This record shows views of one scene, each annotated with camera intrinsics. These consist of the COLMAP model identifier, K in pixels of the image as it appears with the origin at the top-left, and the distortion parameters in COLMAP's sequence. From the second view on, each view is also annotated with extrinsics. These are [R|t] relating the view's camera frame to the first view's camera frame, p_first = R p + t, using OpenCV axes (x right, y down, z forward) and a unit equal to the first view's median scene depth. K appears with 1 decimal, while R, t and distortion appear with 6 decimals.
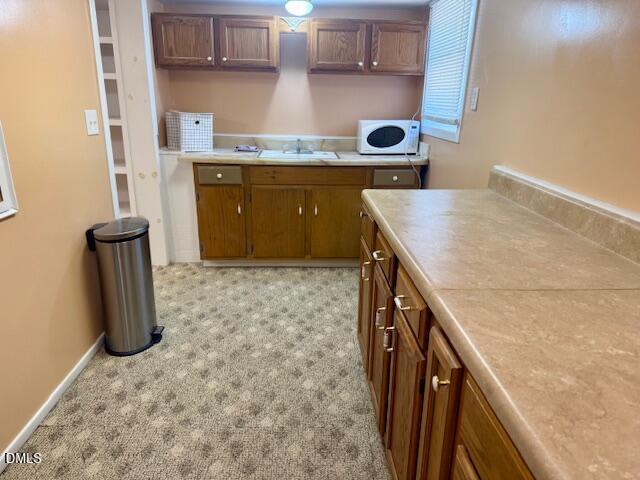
lens RADIAL K [[449.9, 0, 320.0], [0, 449.9, 240.0], [0, 0, 1]] dist [0.097854, -0.138303]
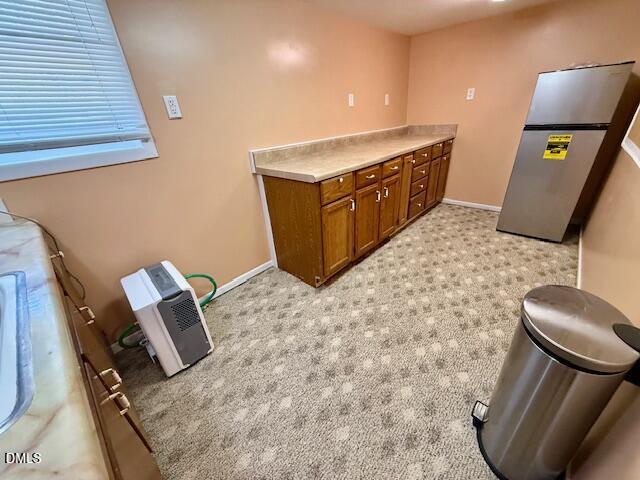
lens RADIAL K [[252.9, 0, 320.0], [0, 252.9, 240.0], [0, 0, 1]] dist [-0.000500, -0.000306]
pose [[-0.707941, -0.298040, 0.640306, -0.383759], [0.257392, 0.735378, 0.626872, -0.384022], [-0.657700, 0.608598, -0.443891, 1.303564]]
